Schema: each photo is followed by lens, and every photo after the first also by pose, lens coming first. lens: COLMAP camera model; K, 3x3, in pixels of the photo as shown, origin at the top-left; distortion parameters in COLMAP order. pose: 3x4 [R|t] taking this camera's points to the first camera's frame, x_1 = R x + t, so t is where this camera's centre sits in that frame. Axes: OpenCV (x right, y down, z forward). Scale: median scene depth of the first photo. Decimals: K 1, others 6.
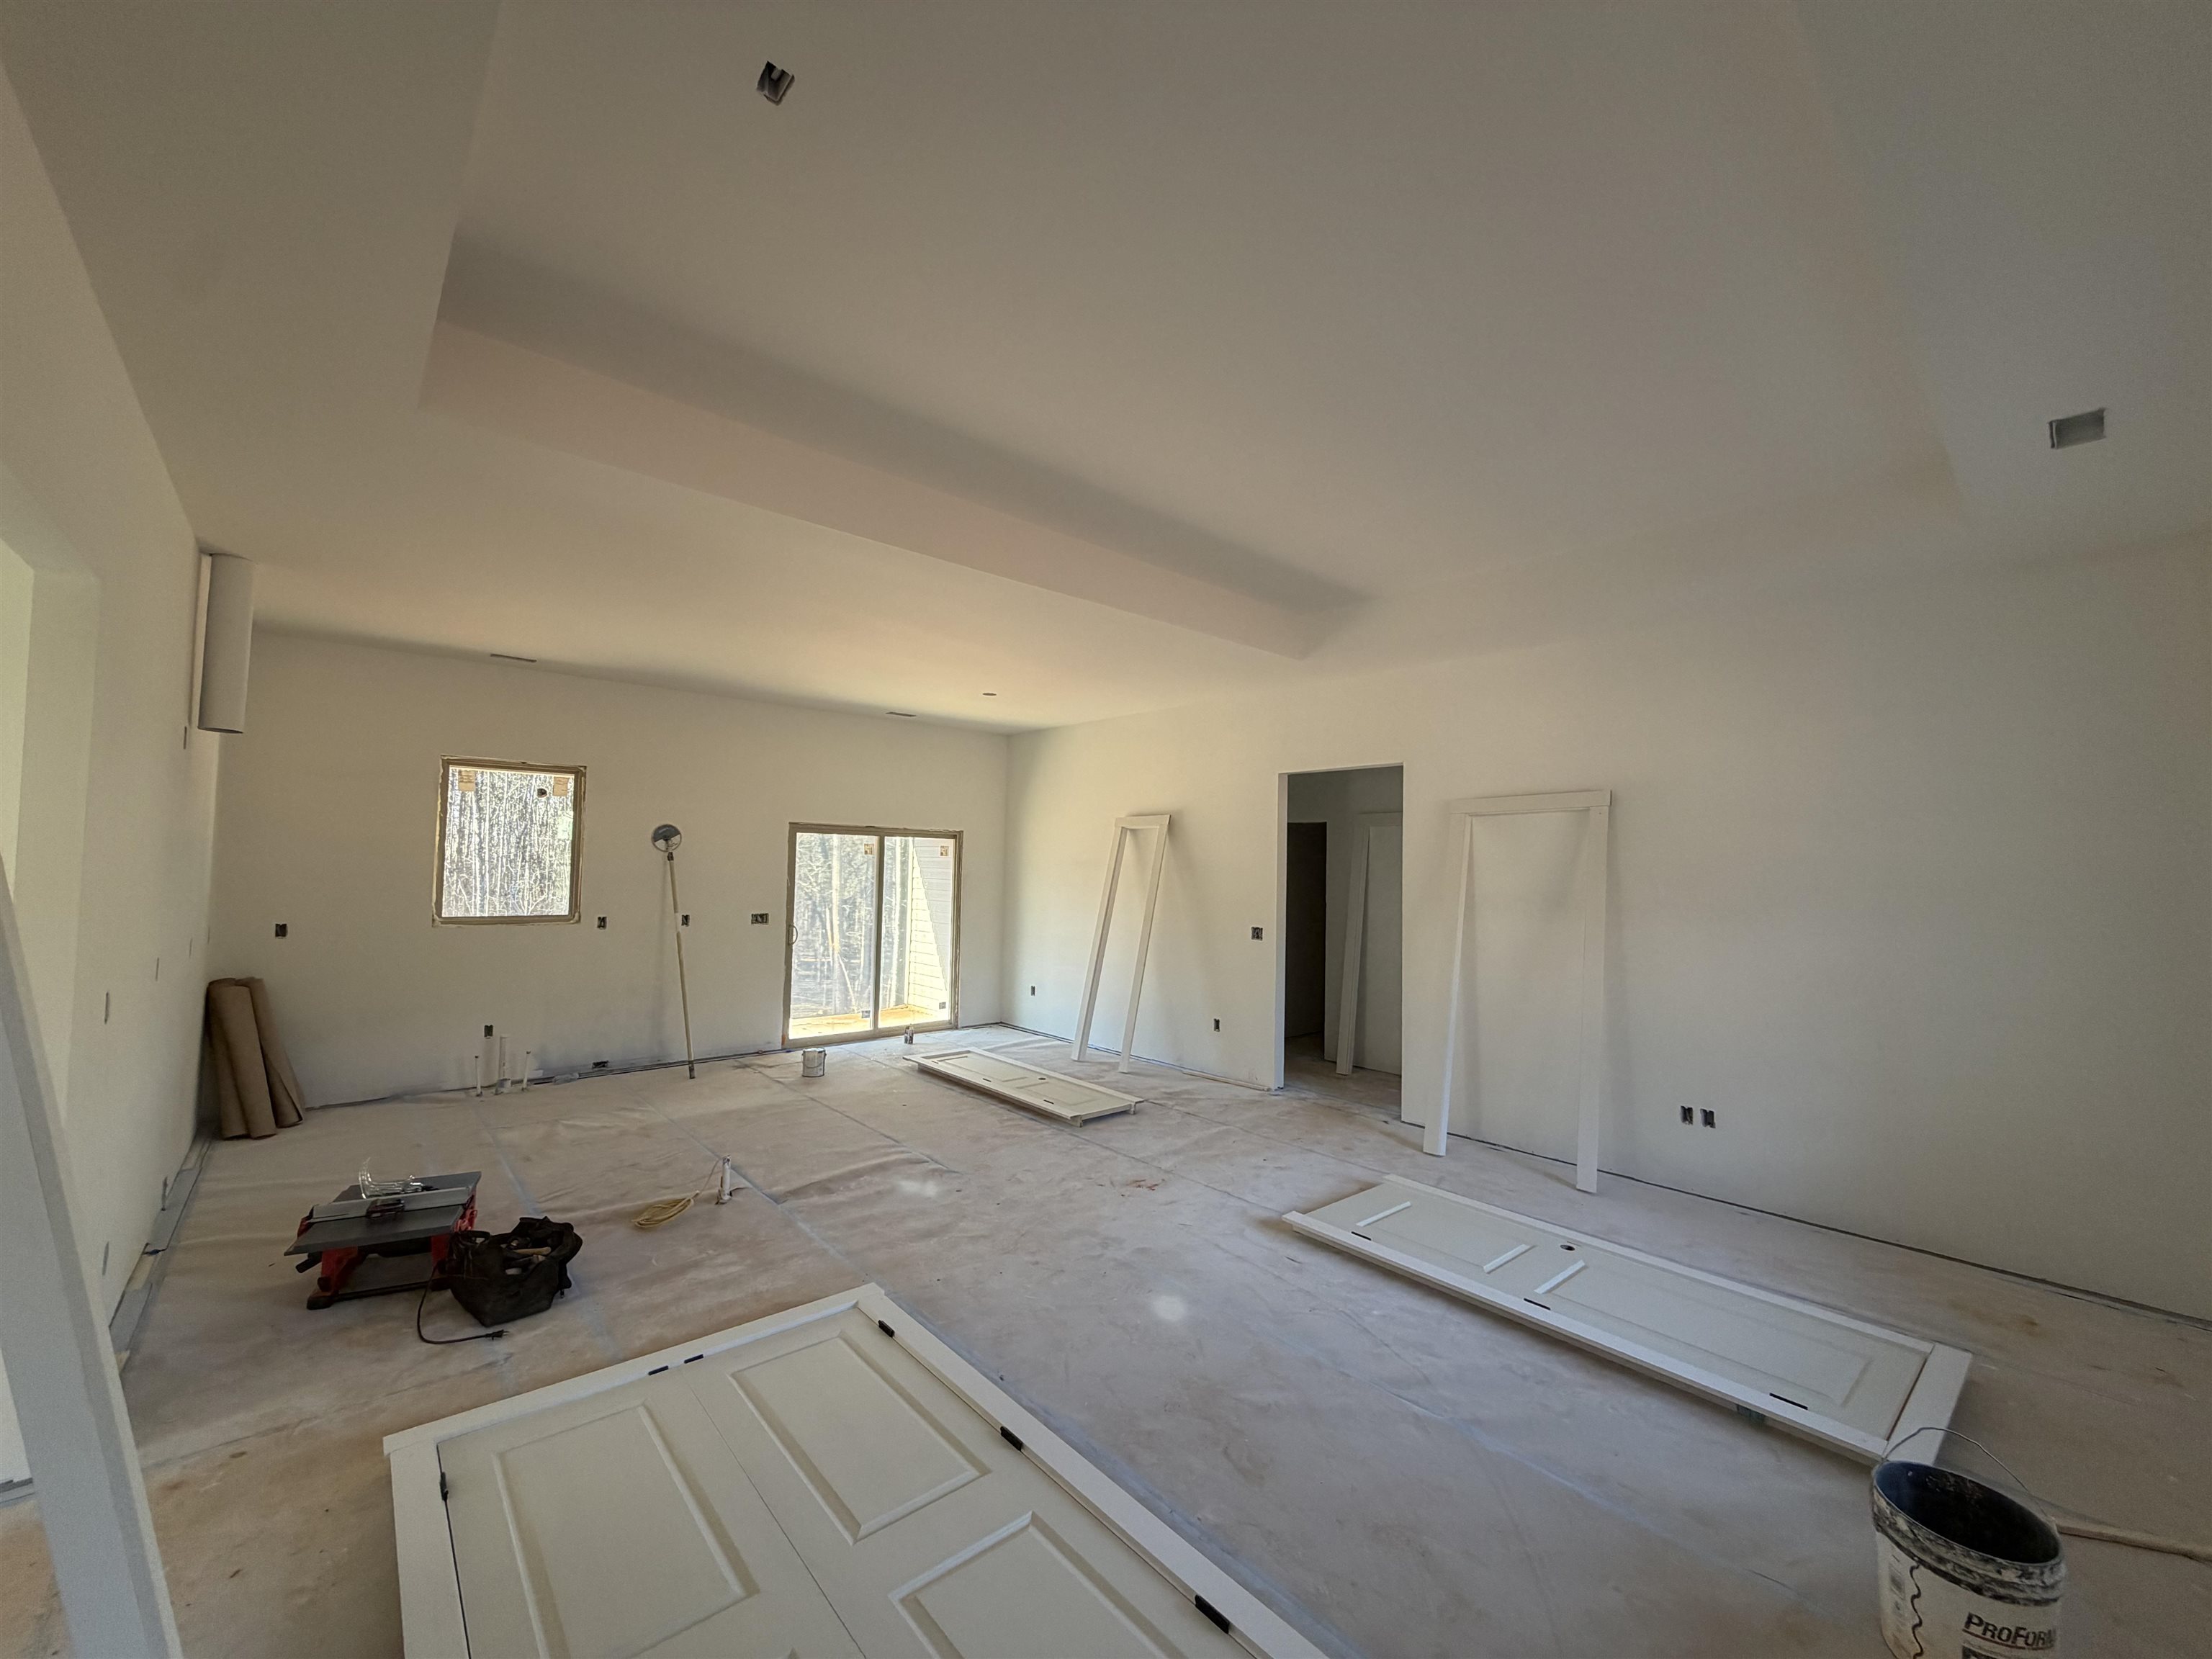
lens RADIAL K [[903.9, 0, 1106.0], [0, 903.9, 829.5], [0, 0, 1]] dist [0.007842, -0.000179]
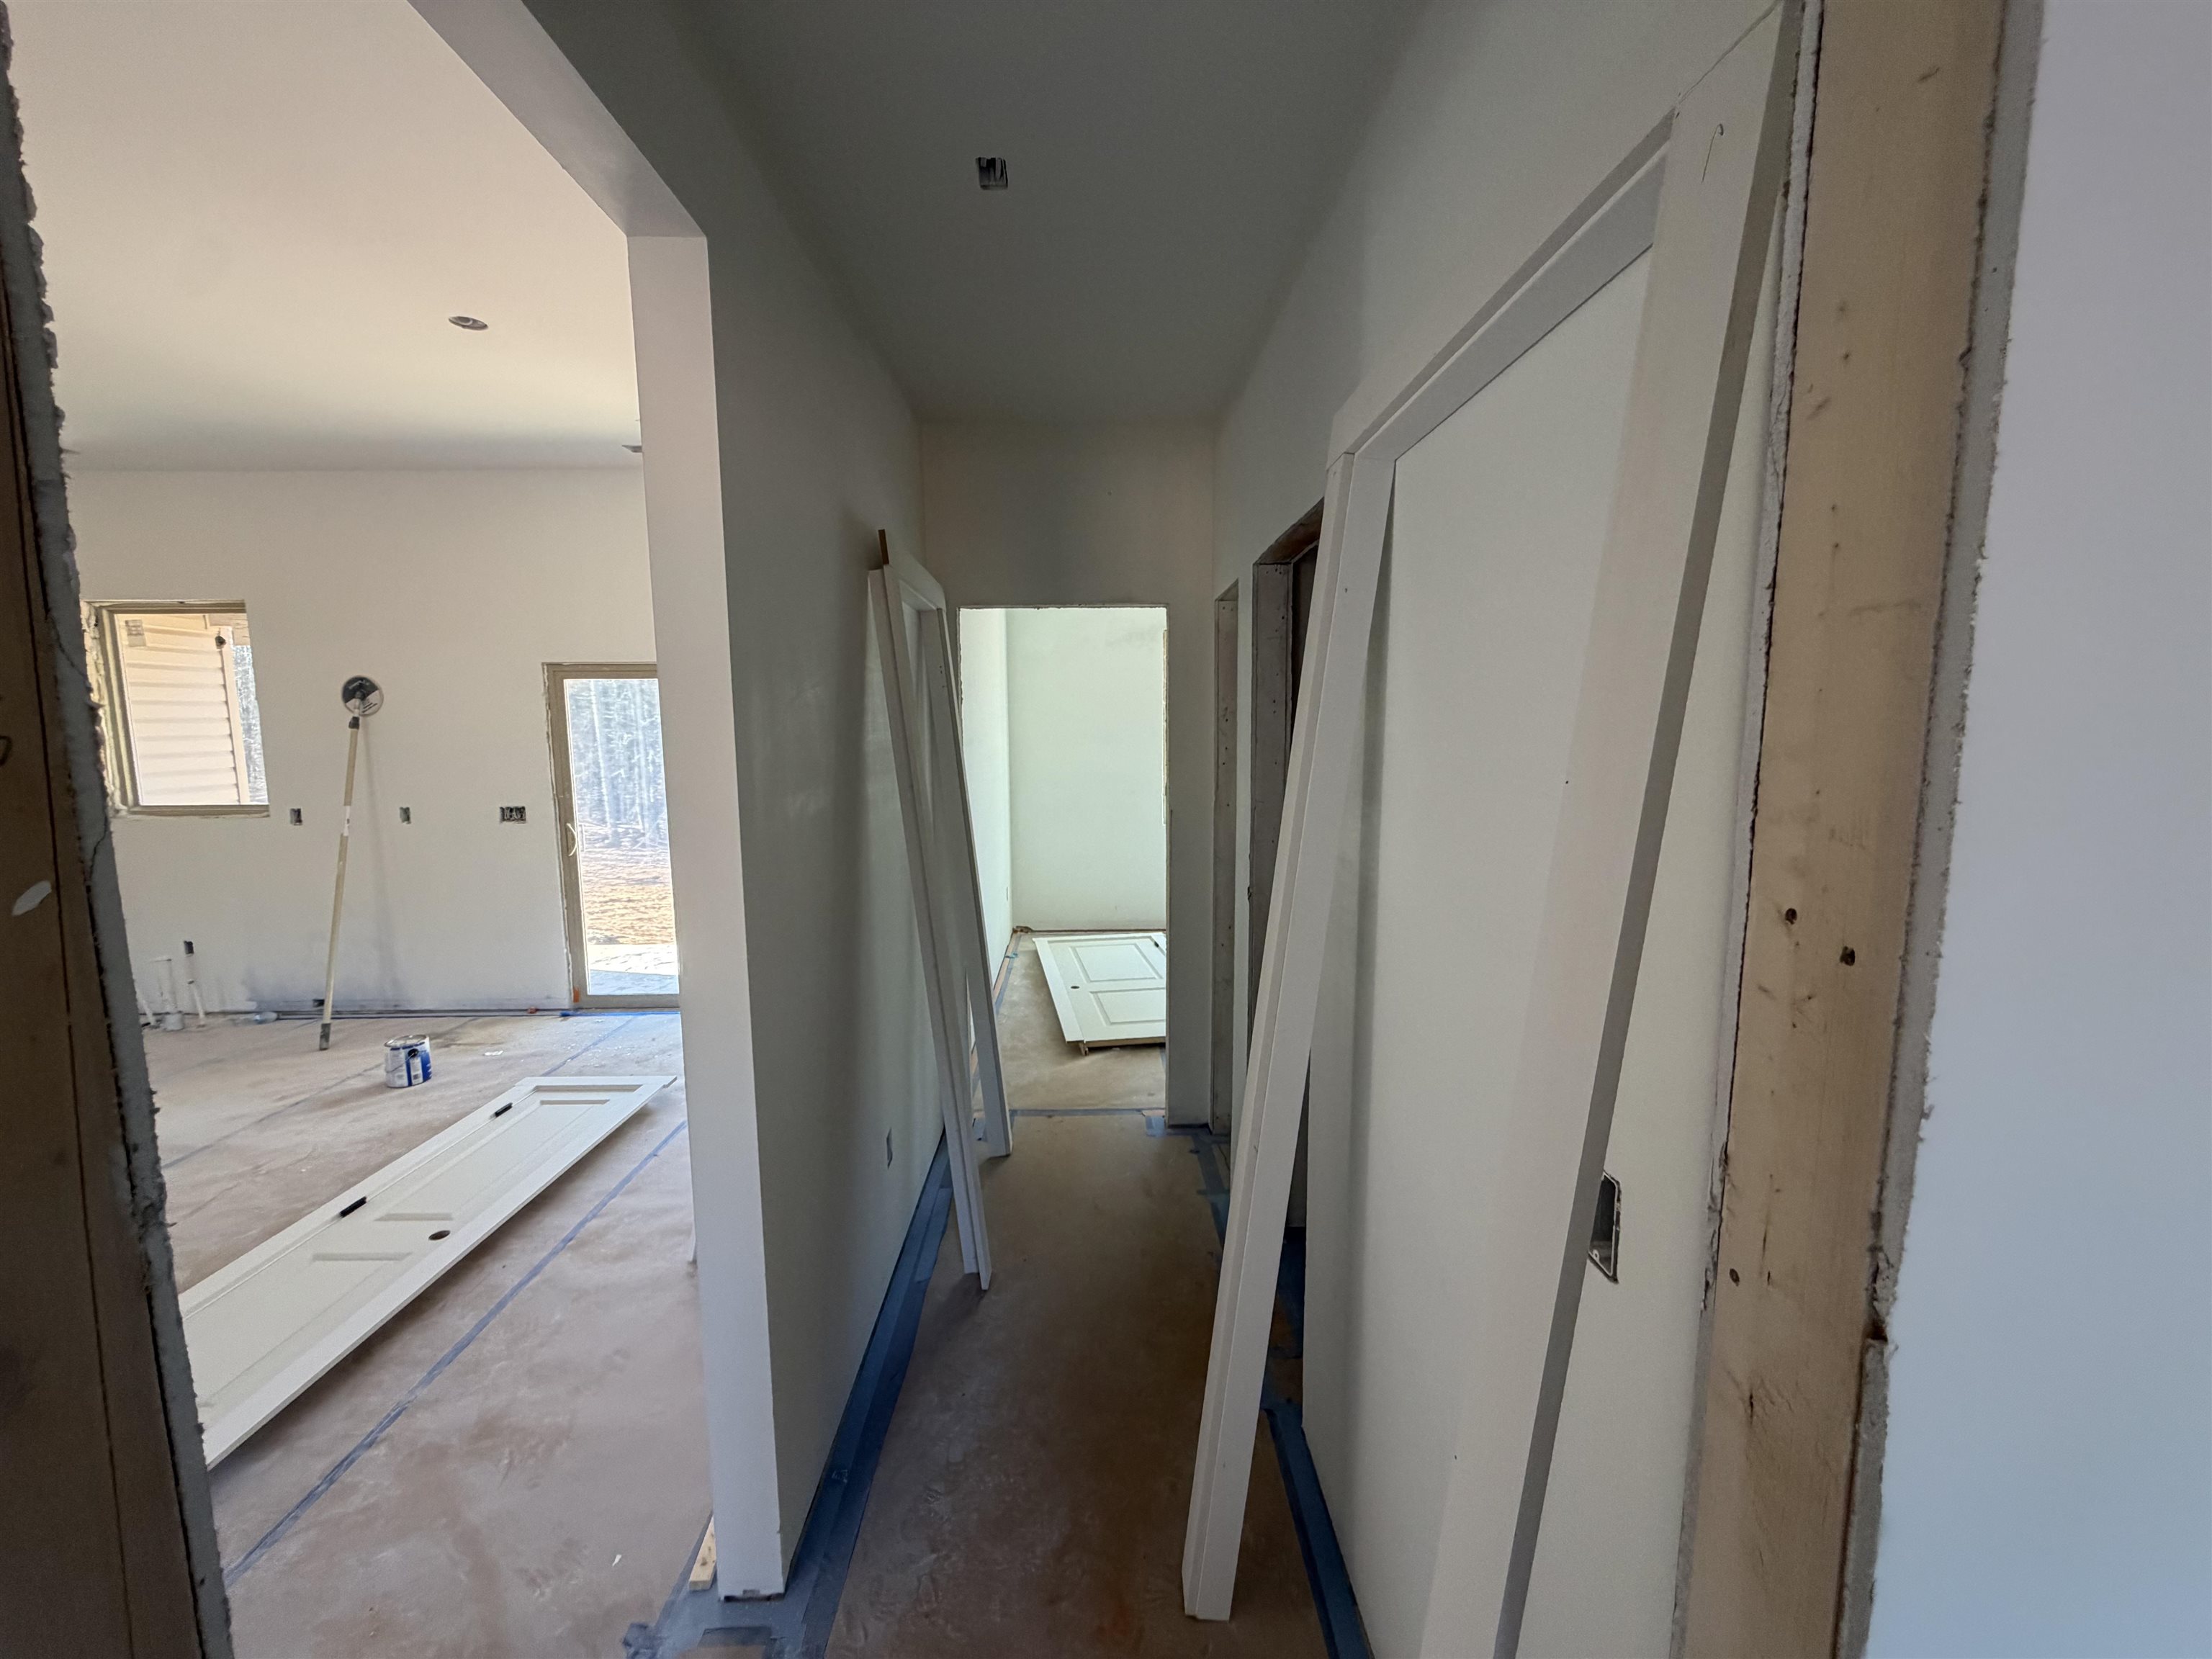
lens RADIAL K [[903.9, 0, 1106.0], [0, 903.9, 829.5], [0, 0, 1]] dist [0.007842, -0.000179]
pose [[0.754756, 0.061881, -0.653080, 0.397001], [0.049401, 0.987353, 0.150645, 0.033431], [0.654143, -0.145963, 0.742154, 0.840106]]
